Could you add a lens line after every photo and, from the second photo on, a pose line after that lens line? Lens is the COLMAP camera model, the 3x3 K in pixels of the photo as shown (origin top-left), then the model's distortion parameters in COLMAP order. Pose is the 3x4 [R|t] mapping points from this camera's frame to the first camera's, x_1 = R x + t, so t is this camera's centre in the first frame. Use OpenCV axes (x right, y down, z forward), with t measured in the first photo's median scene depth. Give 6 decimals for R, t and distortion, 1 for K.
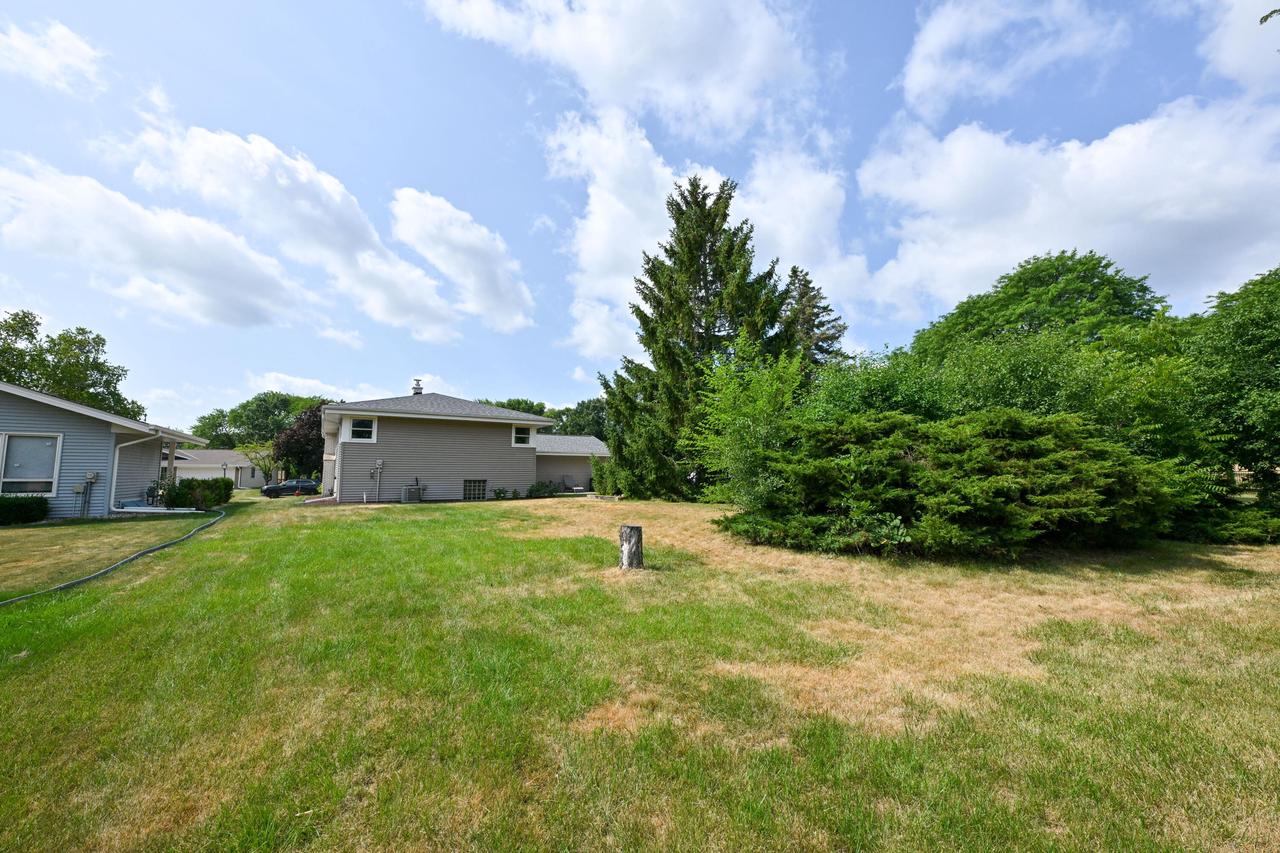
lens RADIAL K [[501.1, 0, 639.6], [0, 501.1, 431.3], [0, 0, 1]] dist [0.003459, -0.002073]
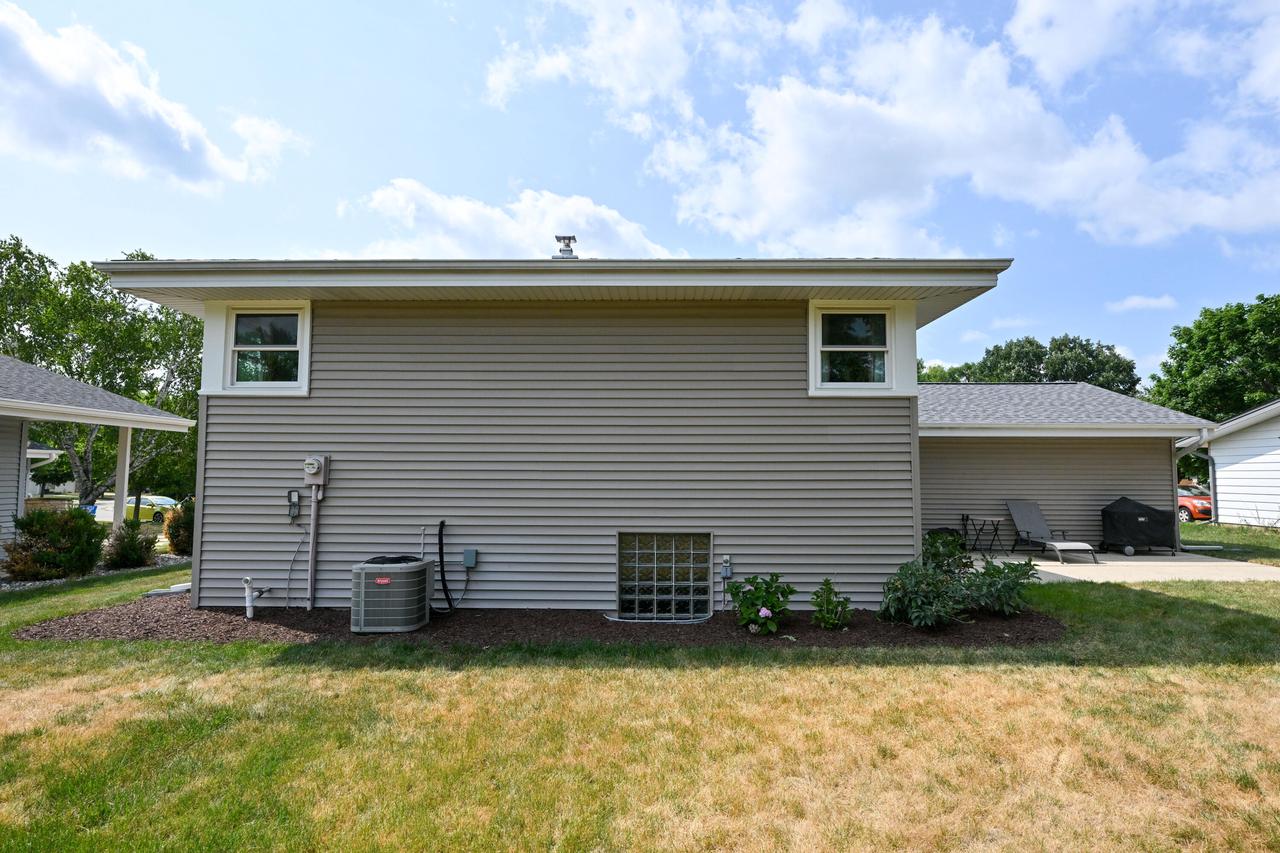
lens RADIAL K [[673.9, 0, 646.0], [0, 673.9, 420.7], [0, 0, 1]] dist [-0.004649, -0.002543]
pose [[0.837992, -0.040113, -0.544206, -0.117061], [0.042795, 0.999054, -0.007741, 0.033957], [0.544001, -0.016803, 0.838916, 0.551143]]
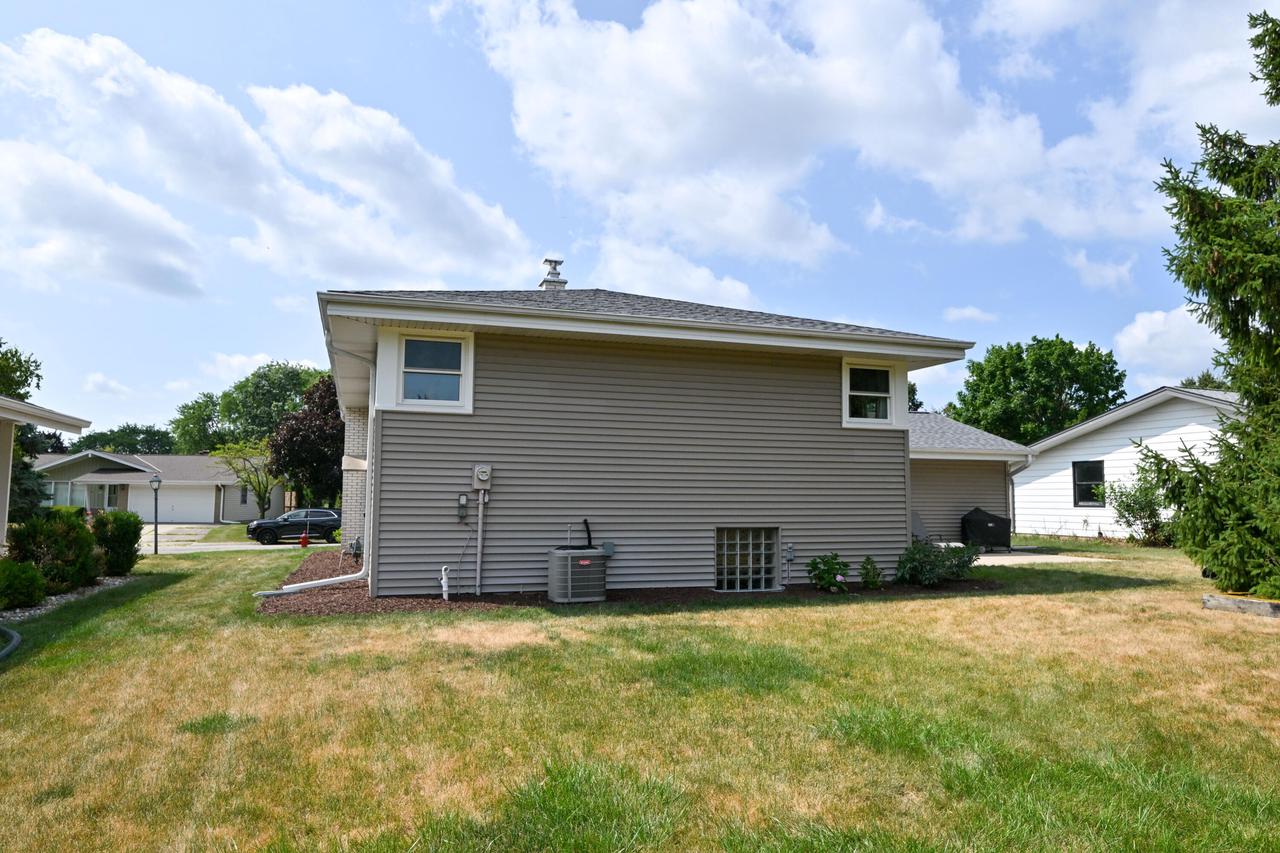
lens RADIAL K [[836.3, 0, 643.9], [0, 836.3, 426.0], [0, 0, 1]] dist [-0.001747, -0.002342]
pose [[0.972399, -0.013294, -0.232944, -0.203091], [0.012916, 0.999912, -0.003148, 0.024541], [0.232965, 0.000053, 0.972485, 0.349815]]
